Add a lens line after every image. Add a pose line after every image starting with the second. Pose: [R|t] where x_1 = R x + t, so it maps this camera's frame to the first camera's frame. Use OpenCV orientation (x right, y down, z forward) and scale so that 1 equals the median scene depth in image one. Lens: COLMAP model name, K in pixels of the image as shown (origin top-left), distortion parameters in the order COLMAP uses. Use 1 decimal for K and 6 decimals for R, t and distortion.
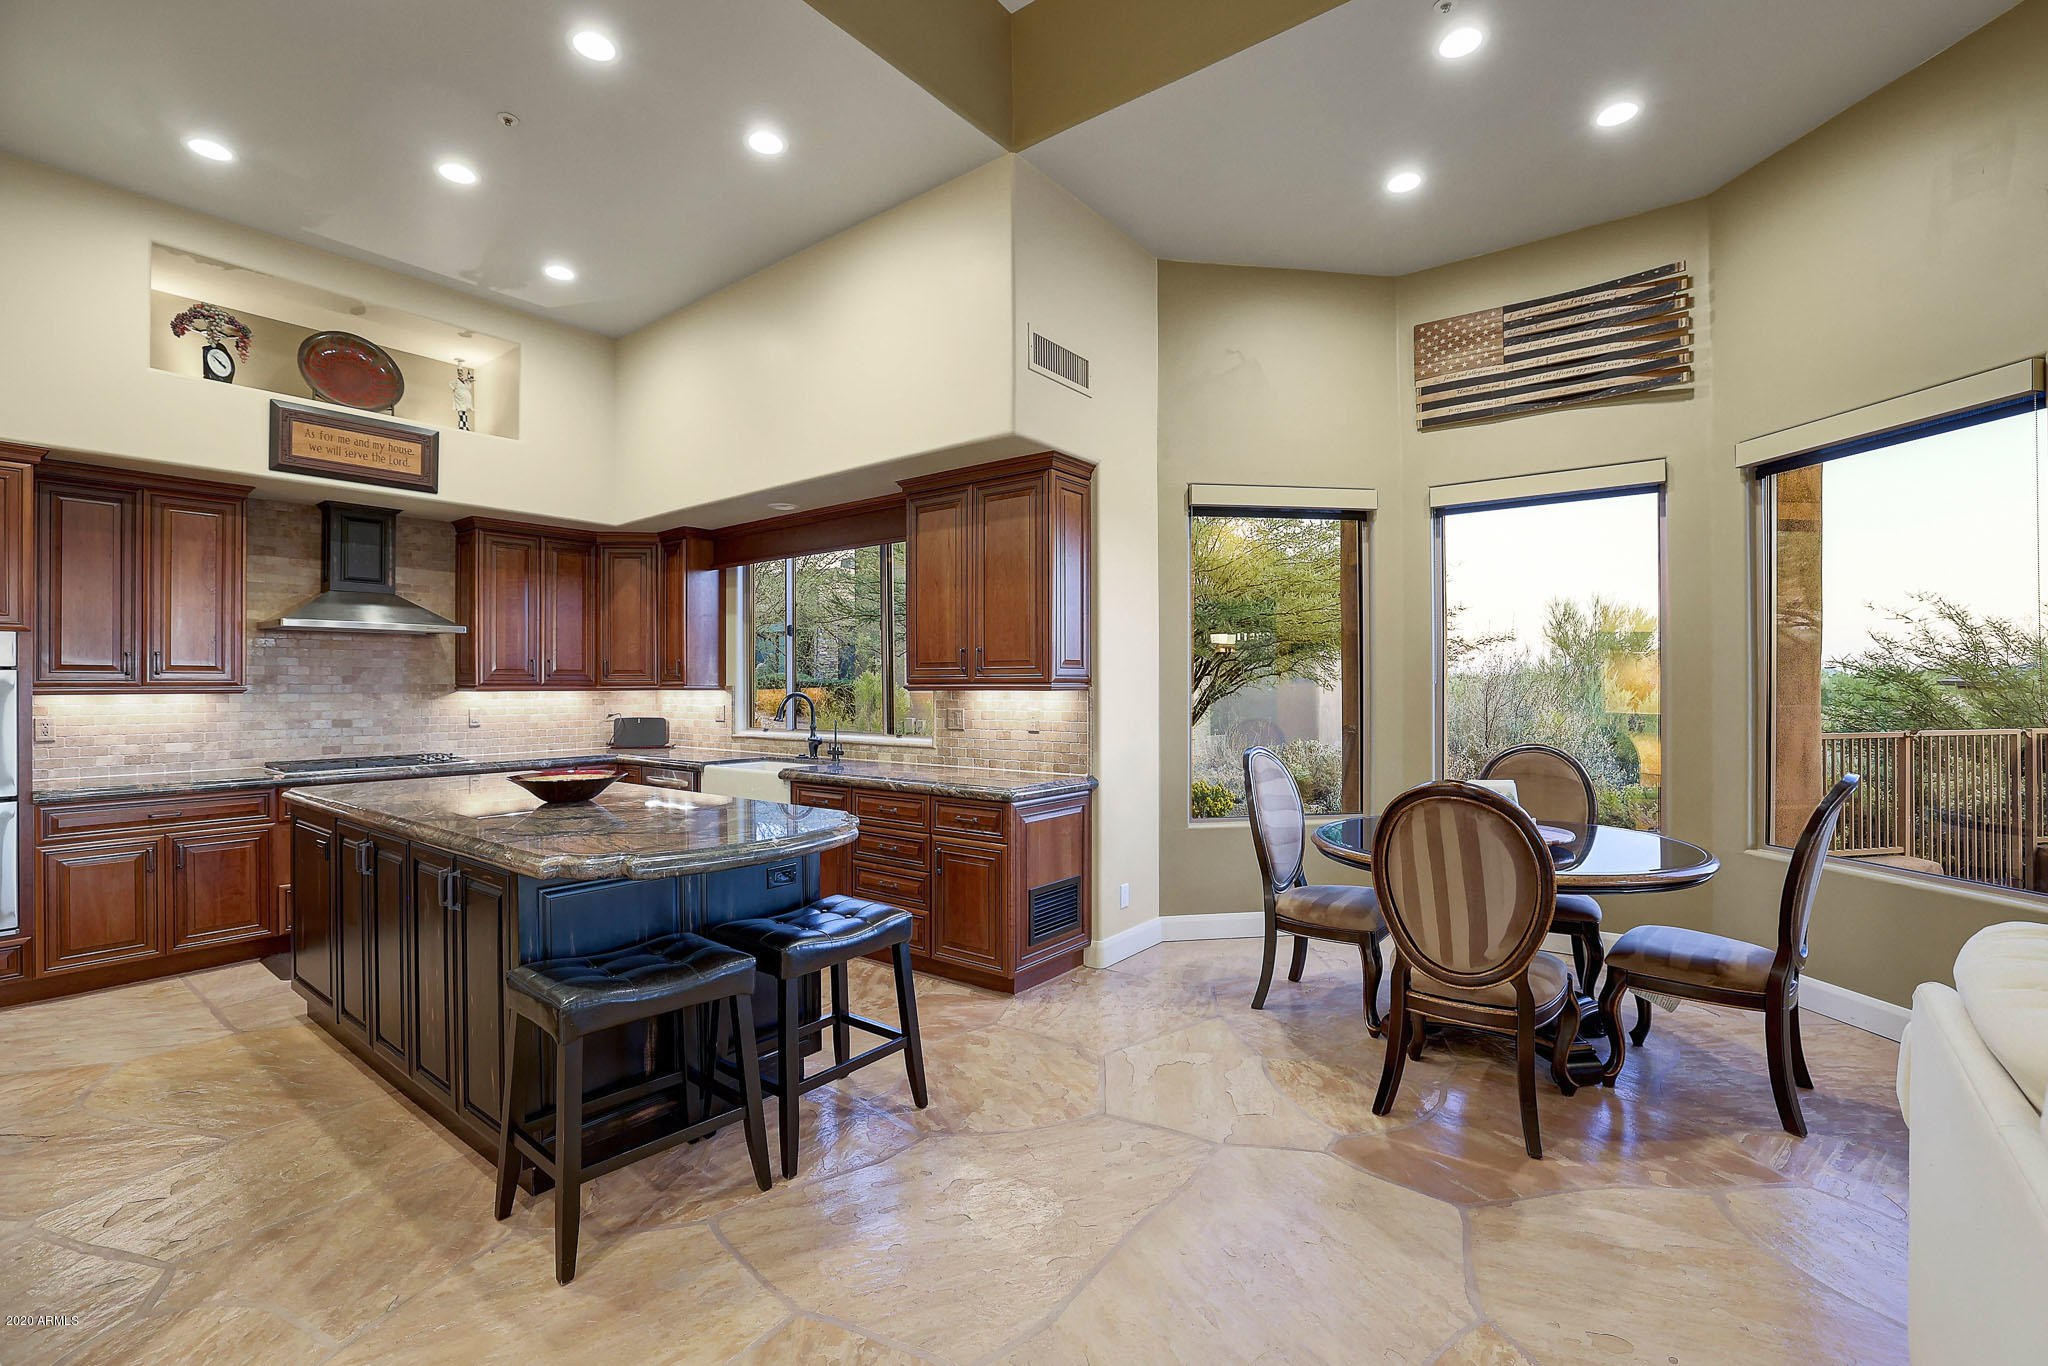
lens RADIAL K [[885.4, 0, 1019.1], [0, 885.4, 688.1], [0, 0, 1]] dist [-0.019969, -0.000250]
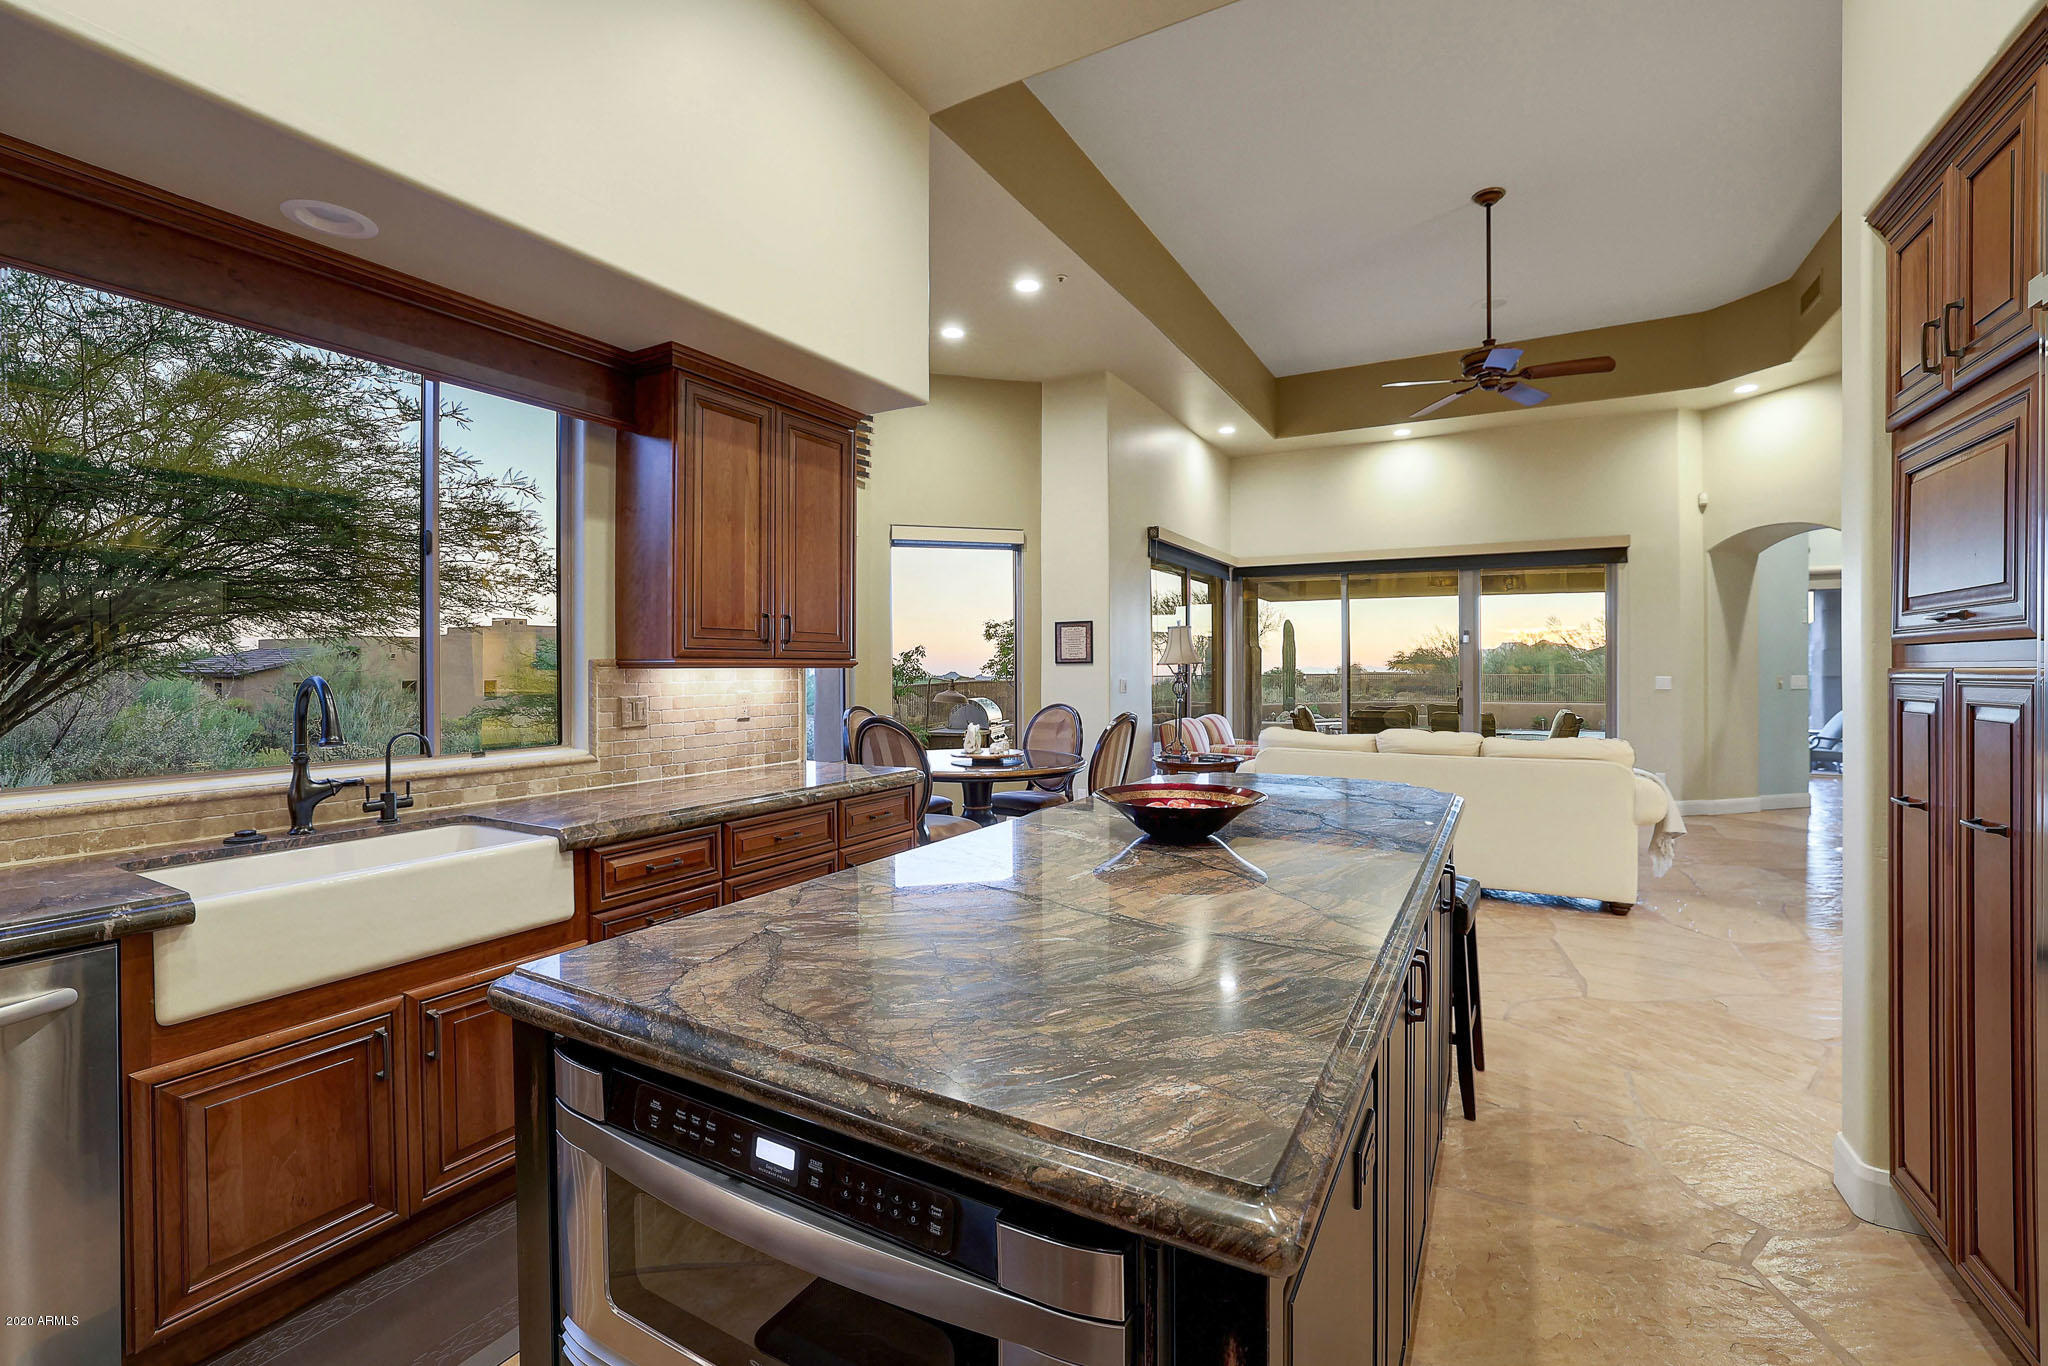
lens RADIAL K [[885.4, 0, 1015.2], [0, 885.4, 672.7], [0, 0, 1]] dist [-0.019969, -0.000250]
pose [[-0.144643, -0.004180, 0.989475, -0.776197], [-0.001134, 0.999991, 0.004058, 0.003395], [-0.989483, -0.000535, -0.144646, 0.829126]]
